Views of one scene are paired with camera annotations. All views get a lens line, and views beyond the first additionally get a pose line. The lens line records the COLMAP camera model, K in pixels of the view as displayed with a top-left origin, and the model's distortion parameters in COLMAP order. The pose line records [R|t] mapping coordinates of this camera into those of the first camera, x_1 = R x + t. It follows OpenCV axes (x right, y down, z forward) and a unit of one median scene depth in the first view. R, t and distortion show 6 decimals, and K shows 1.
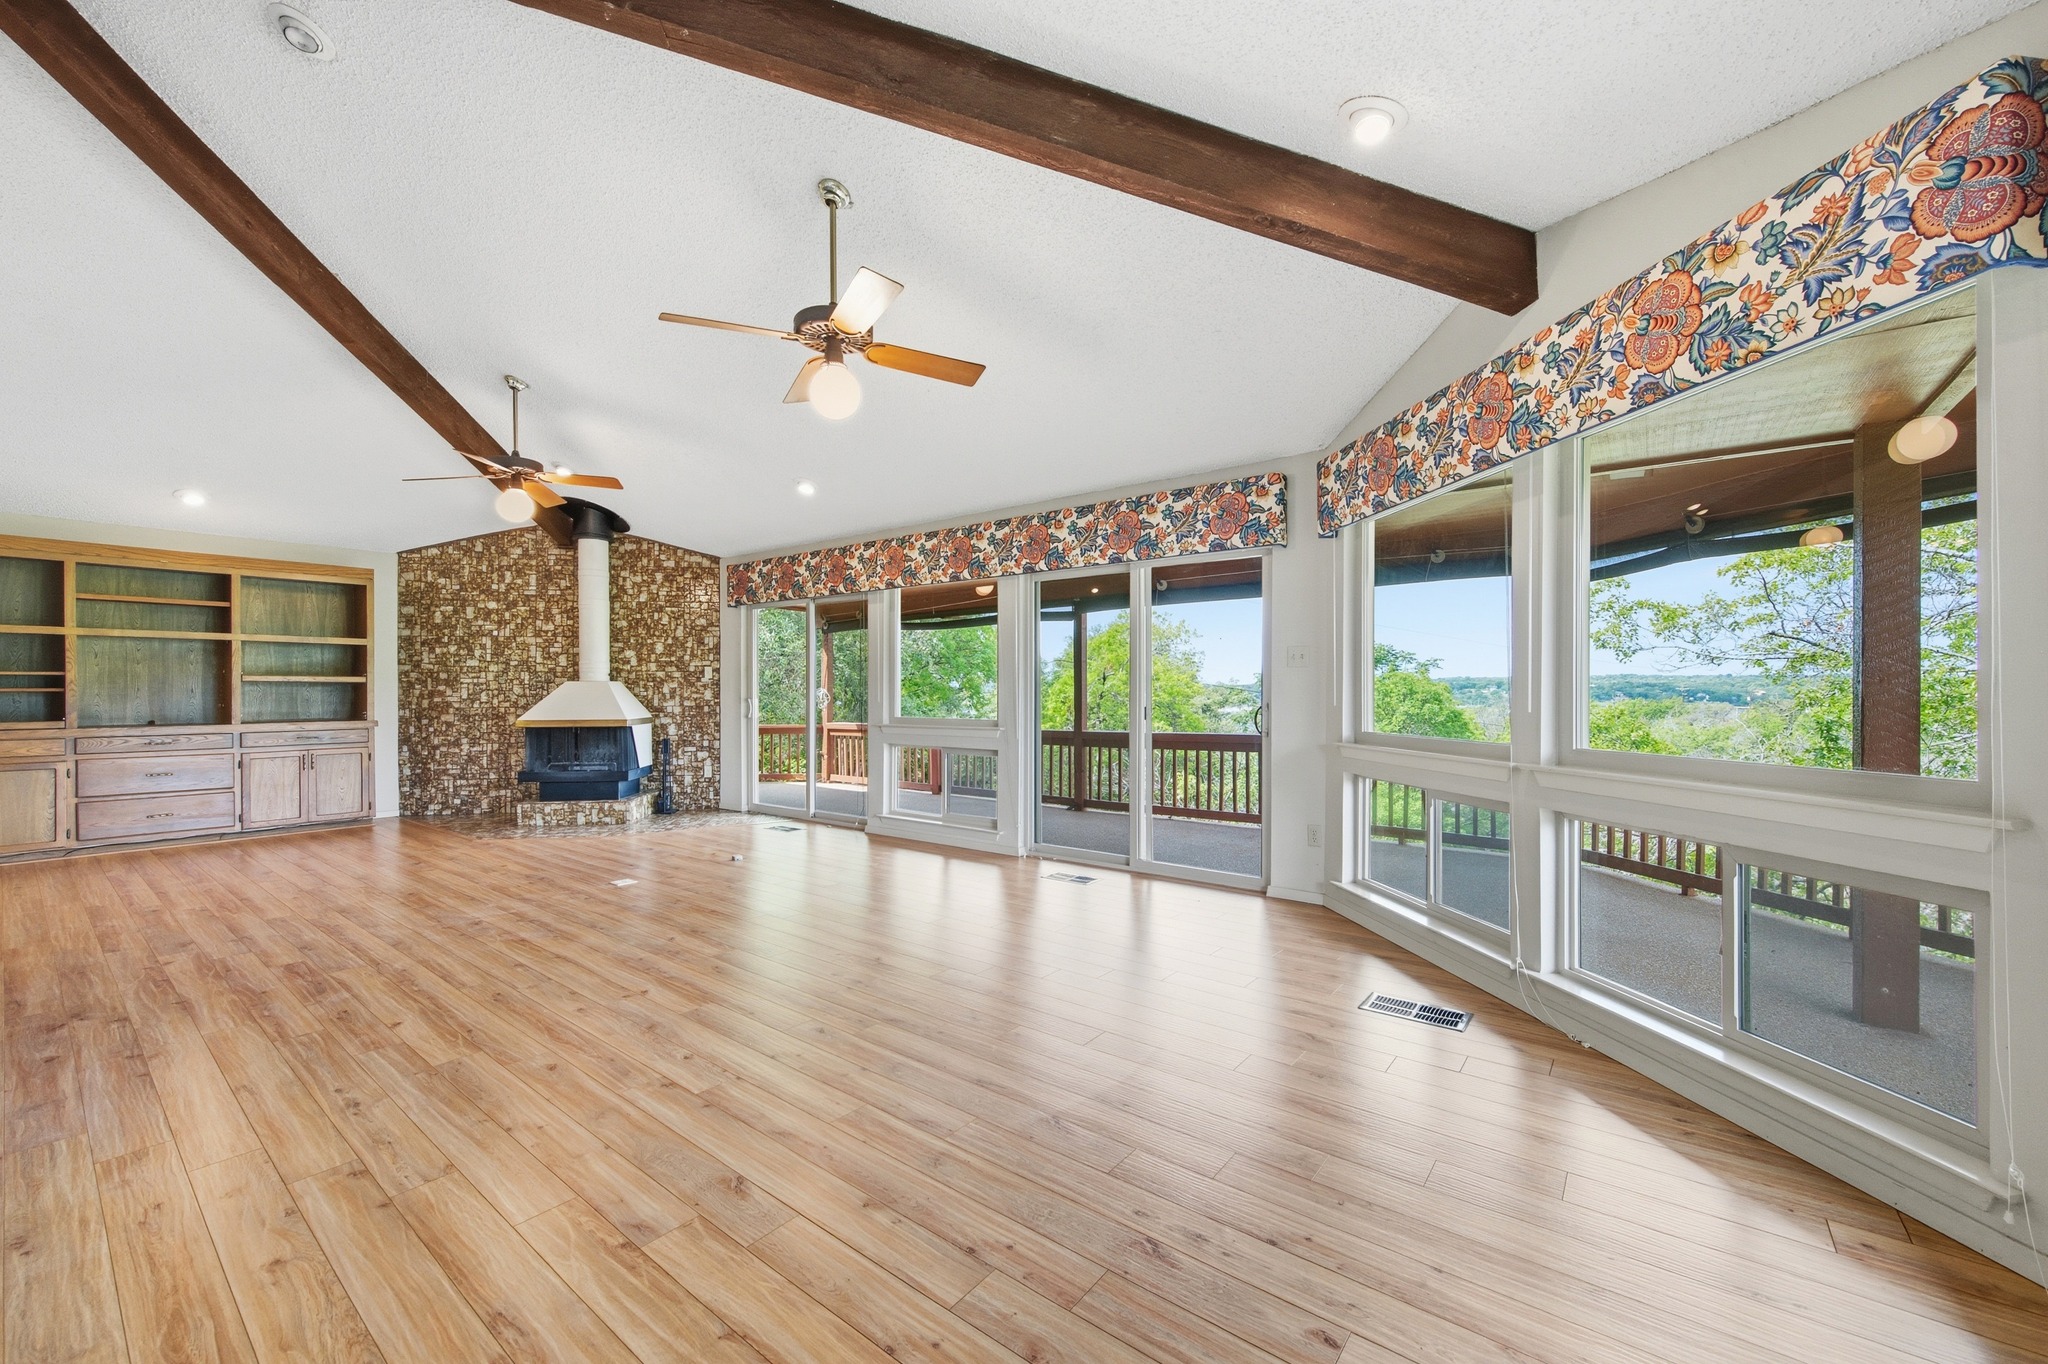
lens RADIAL K [[812.9, 0, 1007.9], [0, 812.9, 691.8], [0, 0, 1]] dist [-0.001291, -0.000658]
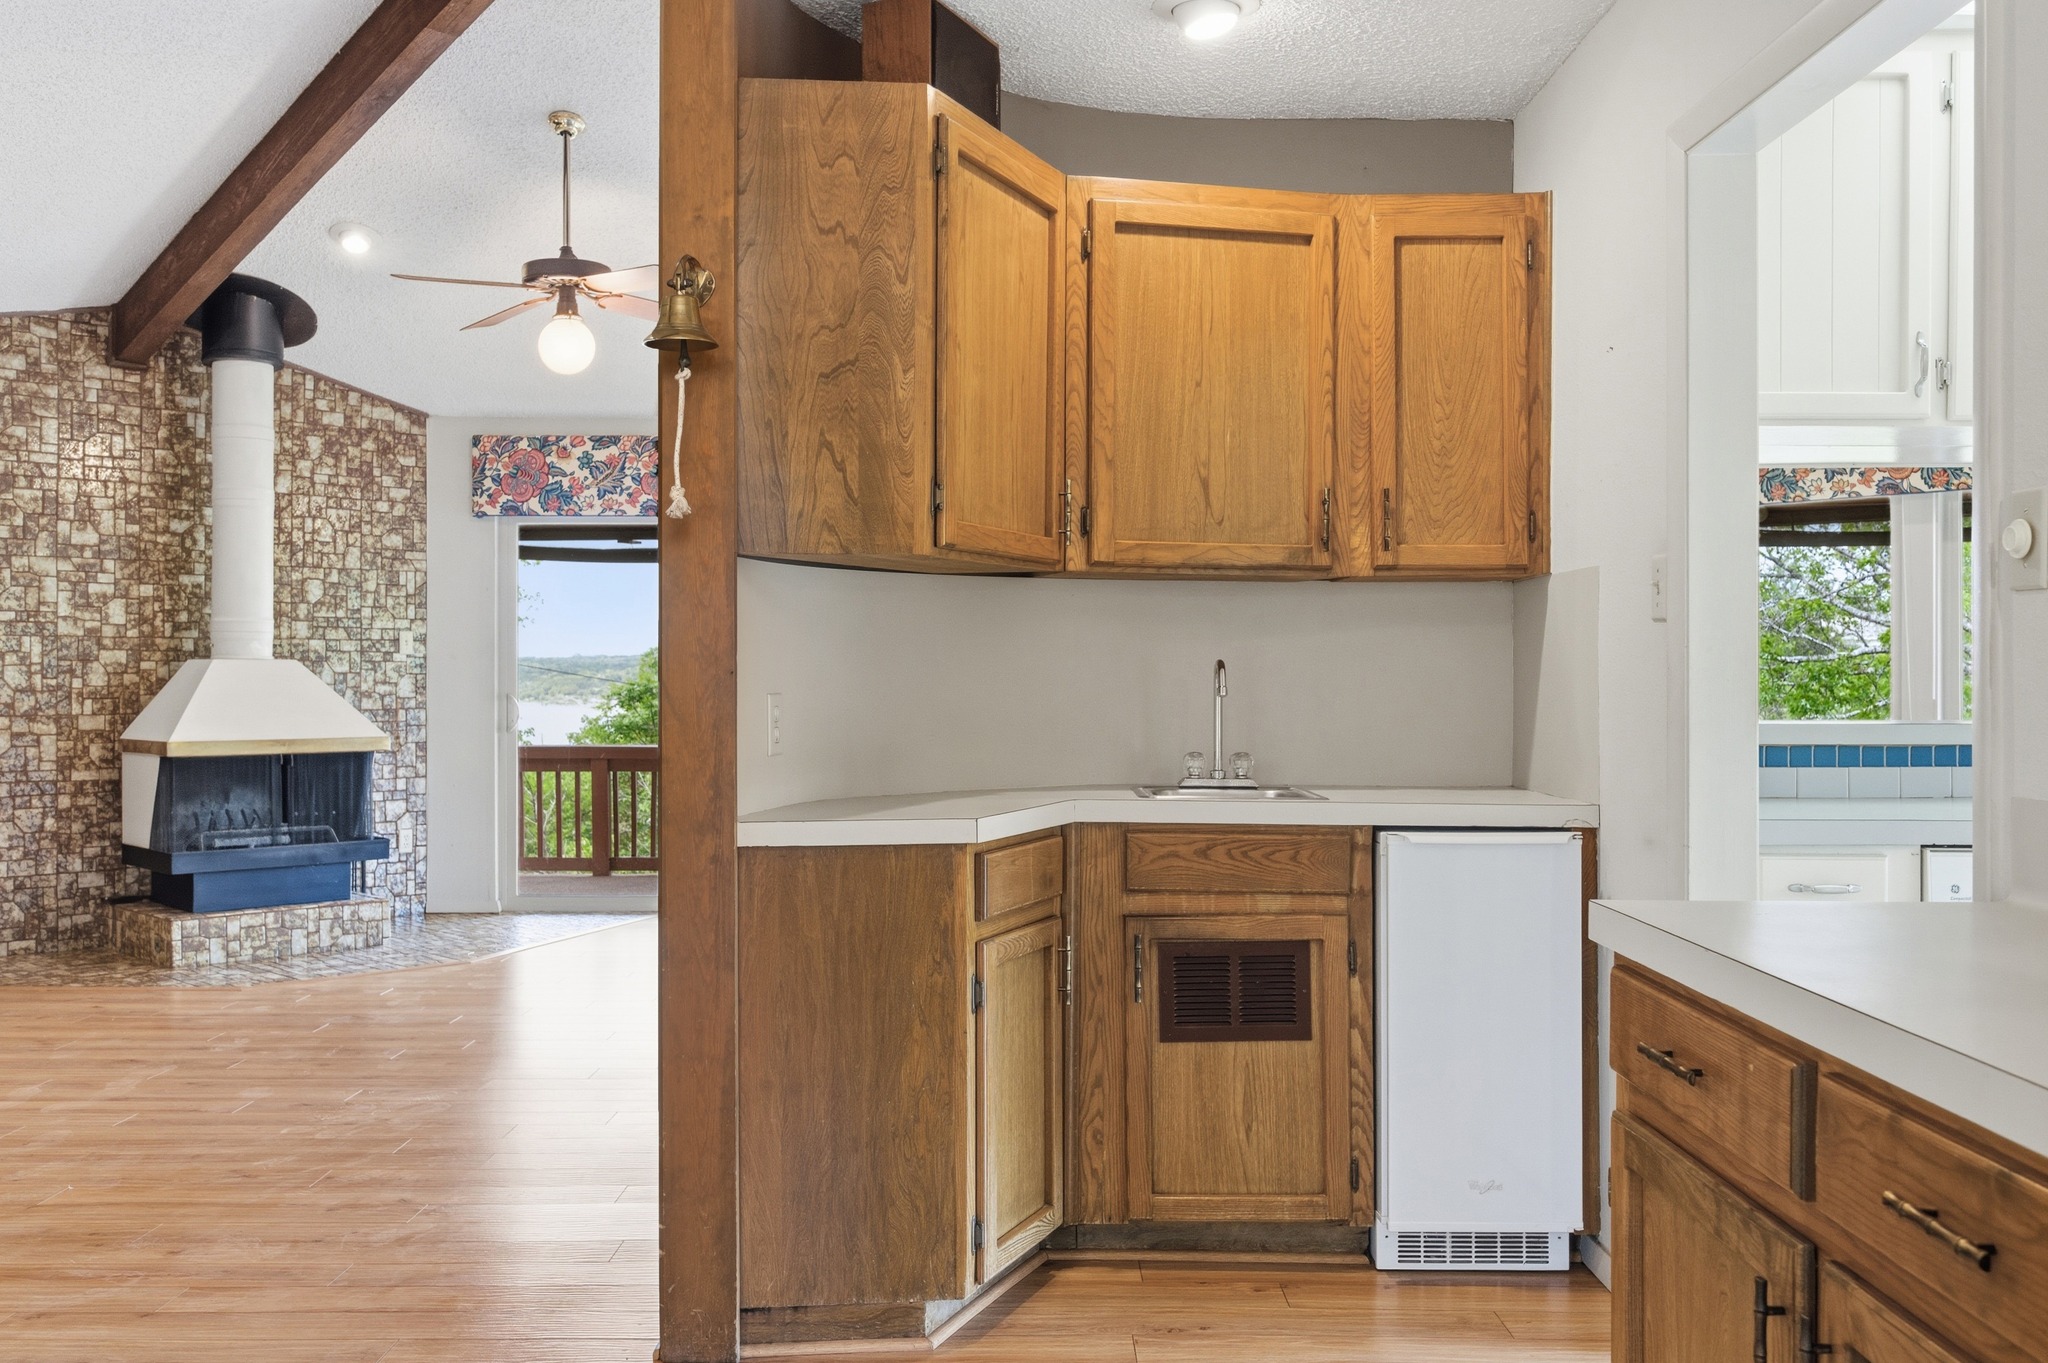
lens RADIAL K [[1785.6, 0, 1011.4], [0, 1785.6, 675.7], [0, 0, 1]] dist [0.001903, -0.016045]
pose [[0.781511, 0.003915, 0.623880, -0.782495], [-0.001763, 0.999990, -0.004068, 0.000265], [-0.623890, 0.002079, 0.781510, -0.094451]]
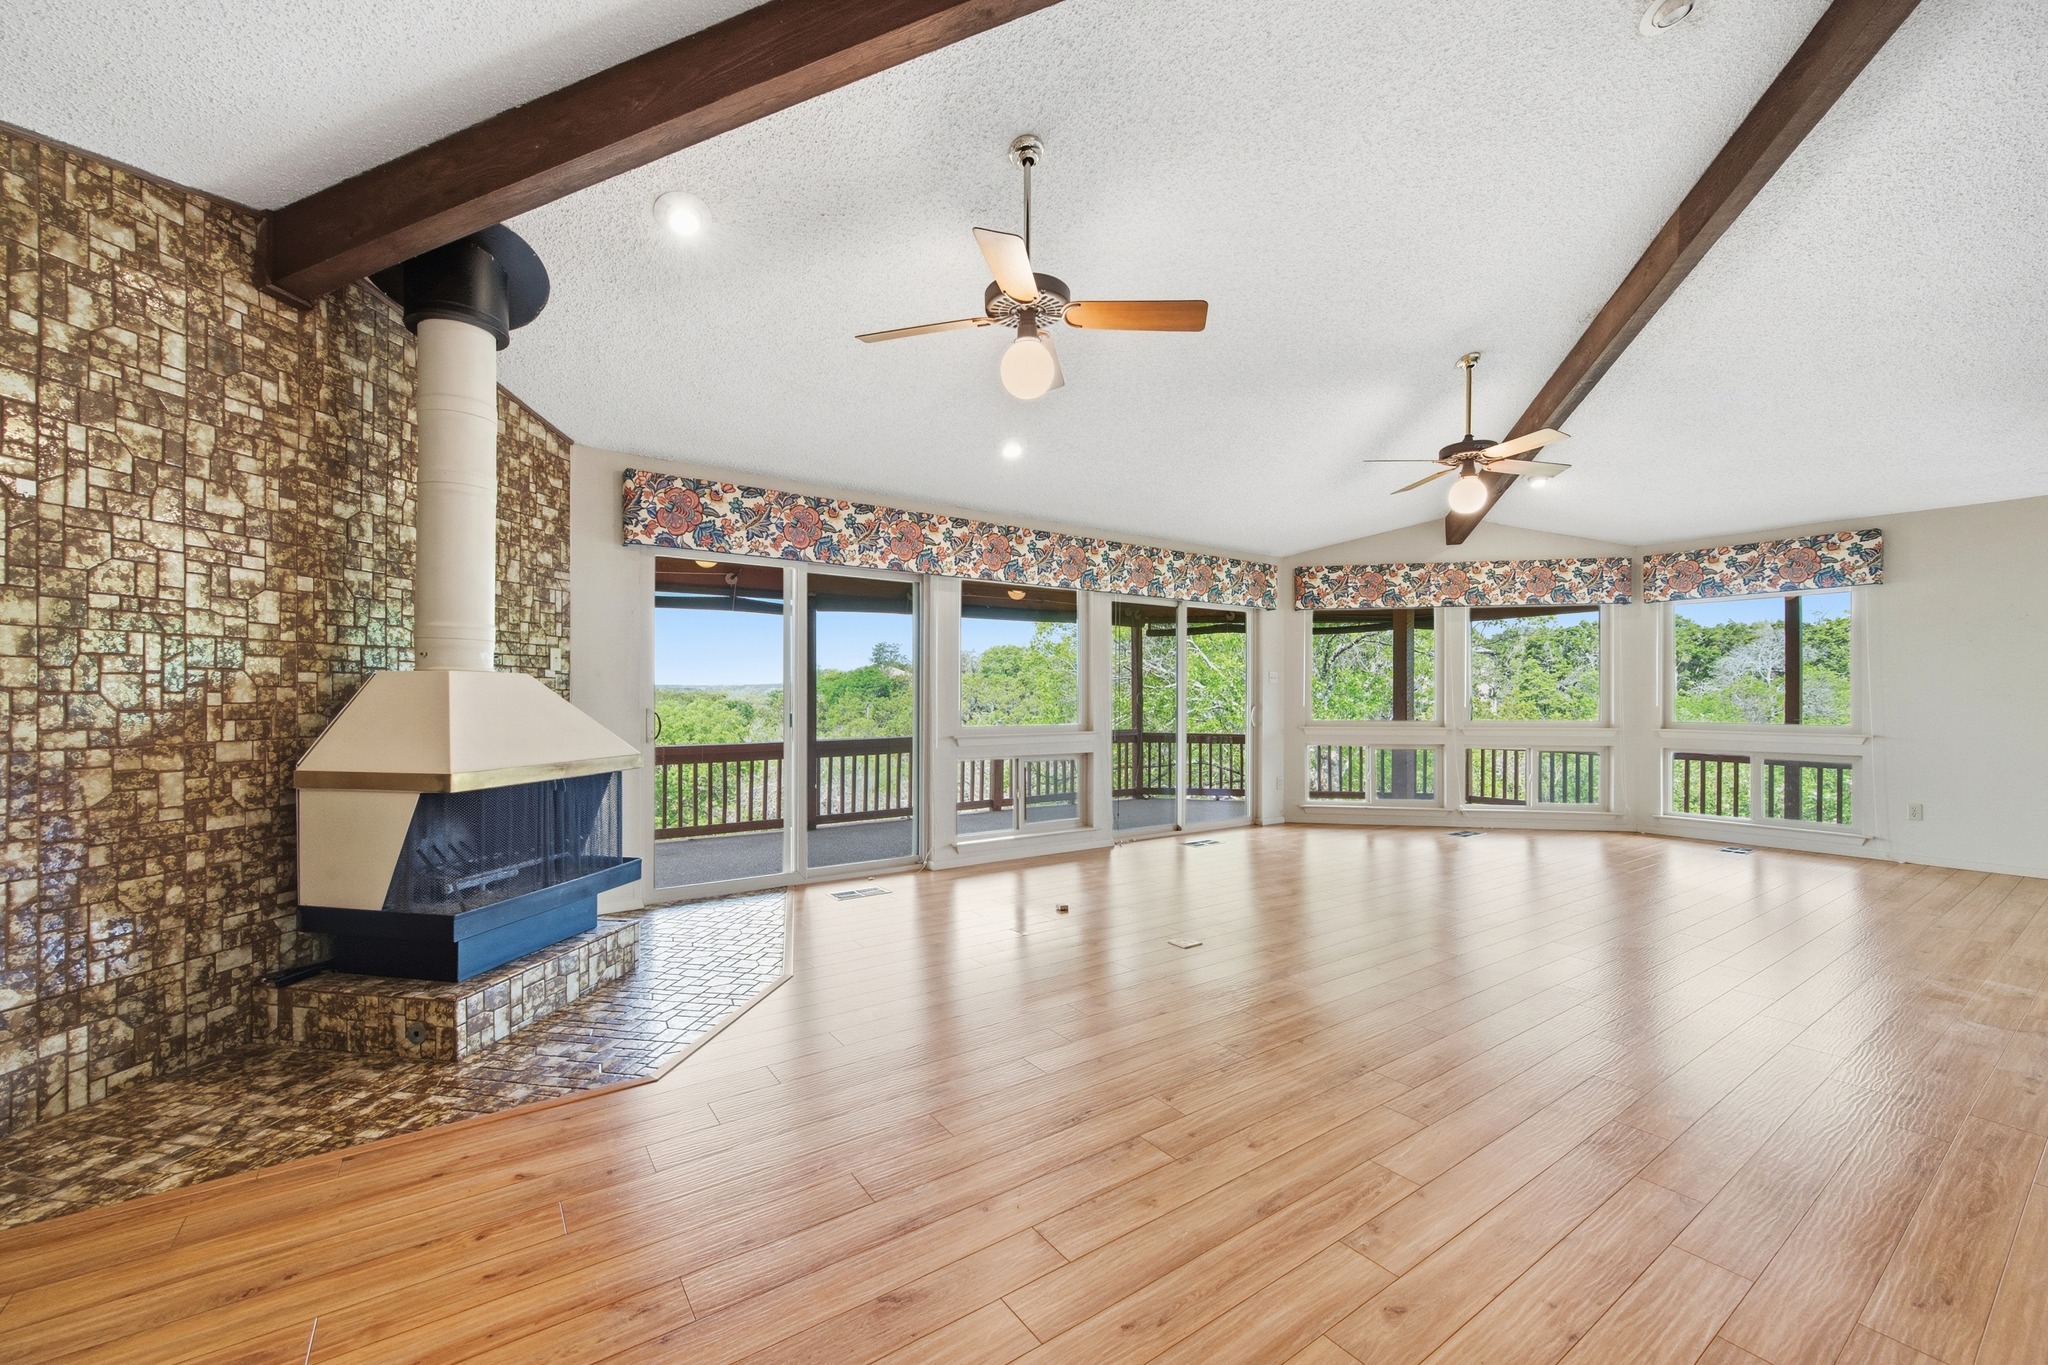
lens RADIAL K [[812.9, 0, 1022.4], [0, 812.9, 697.2], [0, 0, 1]] dist [-0.001291, -0.000658]
pose [[0.280667, 0.002476, 0.959802, -0.798121], [-0.000451, 0.999997, -0.002448, 0.001056], [-0.959805, 0.000254, 0.280667, 0.586854]]
